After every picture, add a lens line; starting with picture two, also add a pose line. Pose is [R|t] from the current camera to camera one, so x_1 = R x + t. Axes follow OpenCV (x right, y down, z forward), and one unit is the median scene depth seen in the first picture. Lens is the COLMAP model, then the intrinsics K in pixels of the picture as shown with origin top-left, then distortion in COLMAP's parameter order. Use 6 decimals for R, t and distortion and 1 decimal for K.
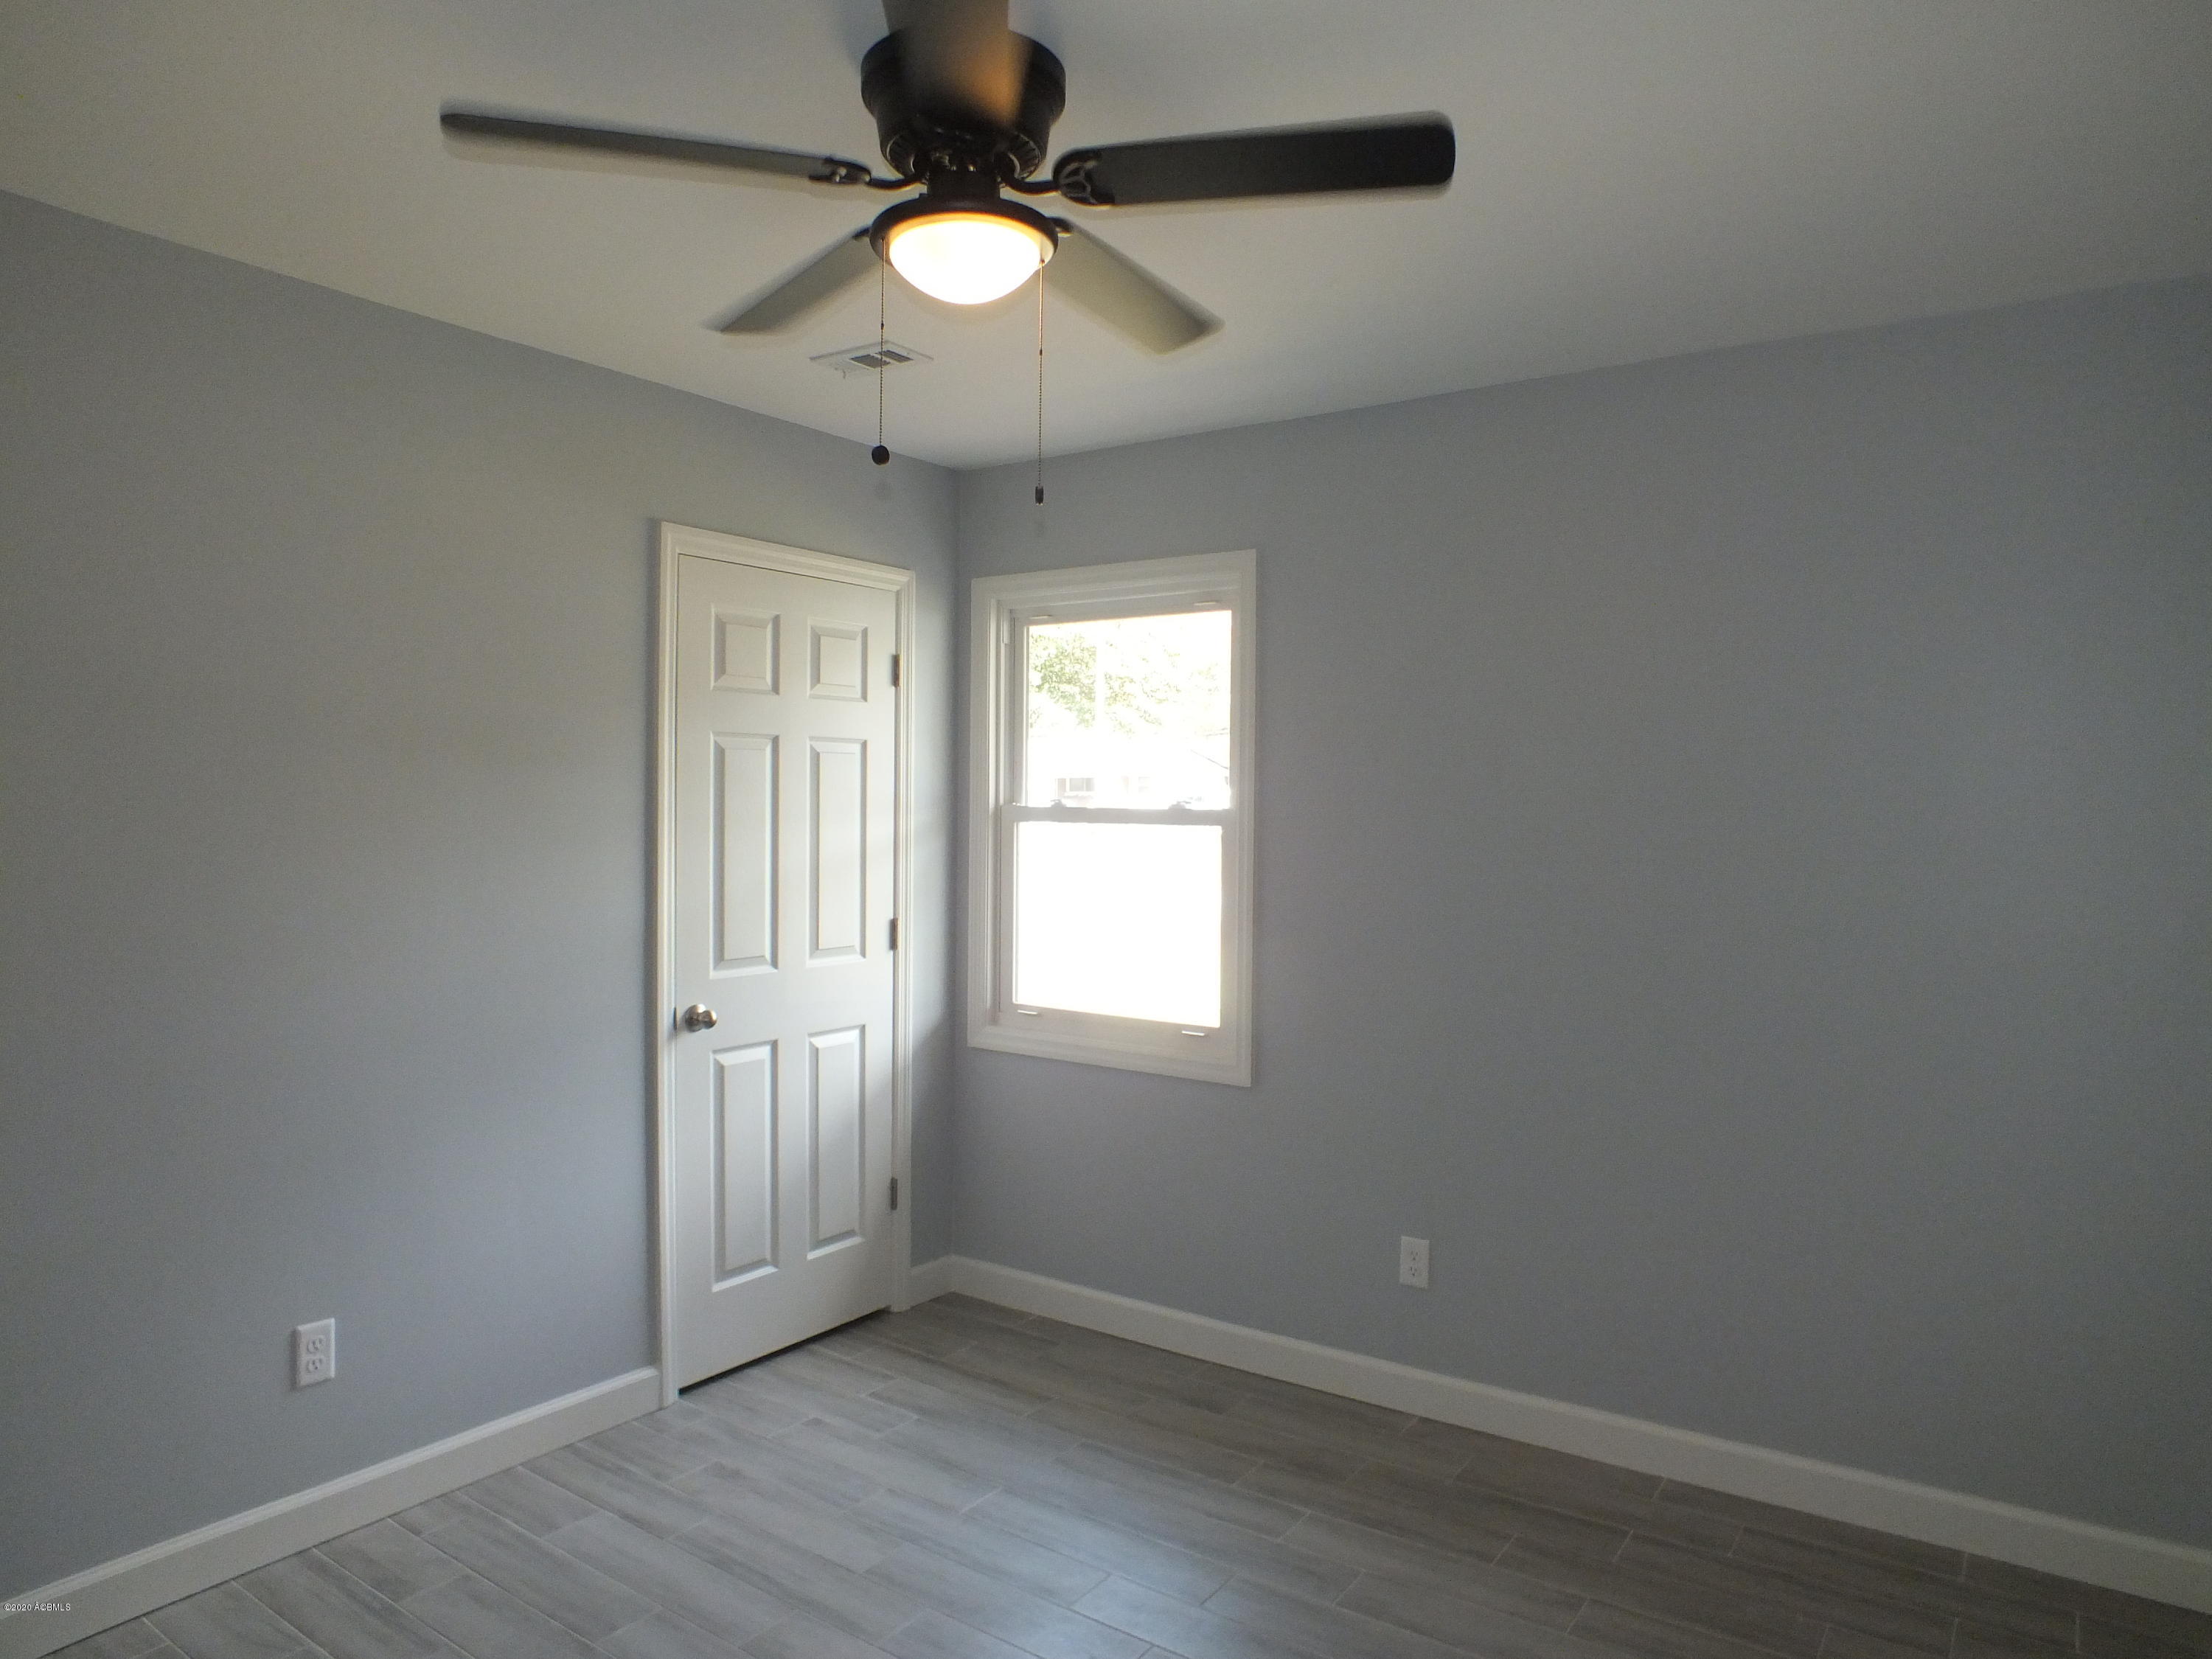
lens RADIAL K [[1417.2, 0, 1119.5], [0, 1417.2, 824.2], [0, 0, 1]] dist [-0.101526, 0.038324]
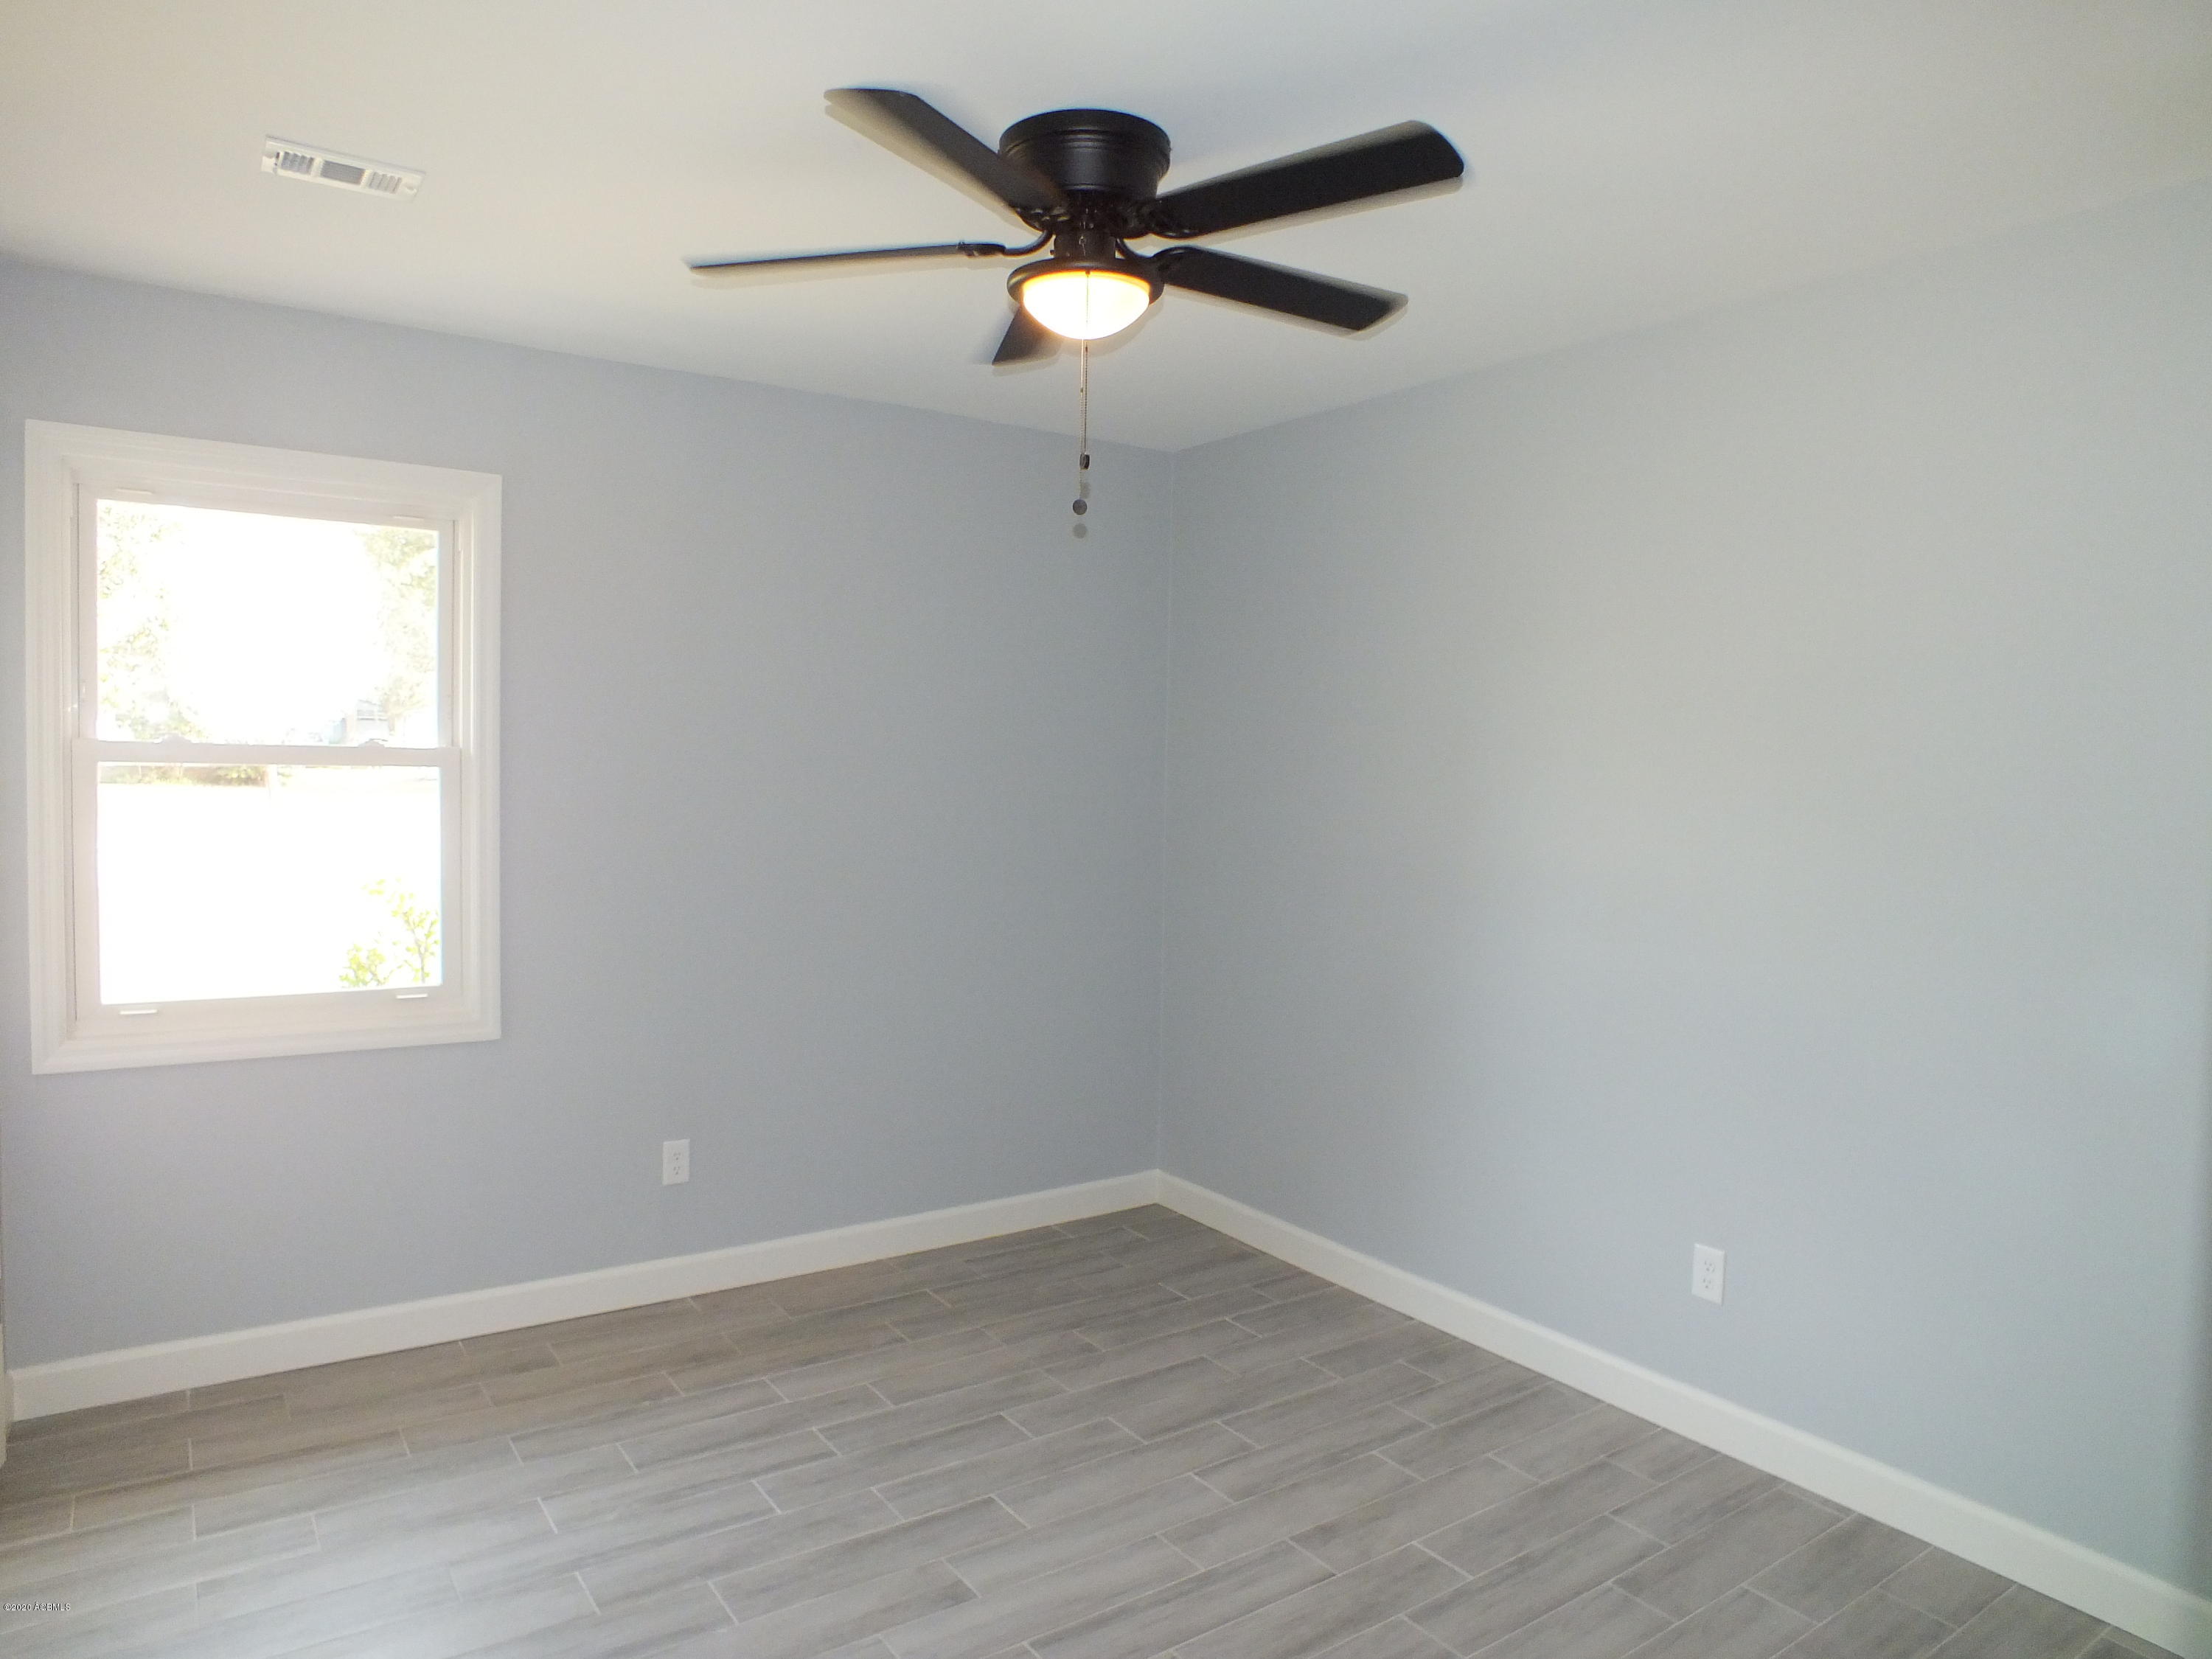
lens RADIAL K [[1417.2, 0, 1119.5], [0, 1417.2, 824.2], [0, 0, 1]] dist [-0.101526, 0.038324]
pose [[0.320506, -0.044940, 0.946180, -0.690007], [-0.011134, 0.998626, 0.051203, -0.013310], [-0.947181, -0.026945, 0.319565, 0.314464]]
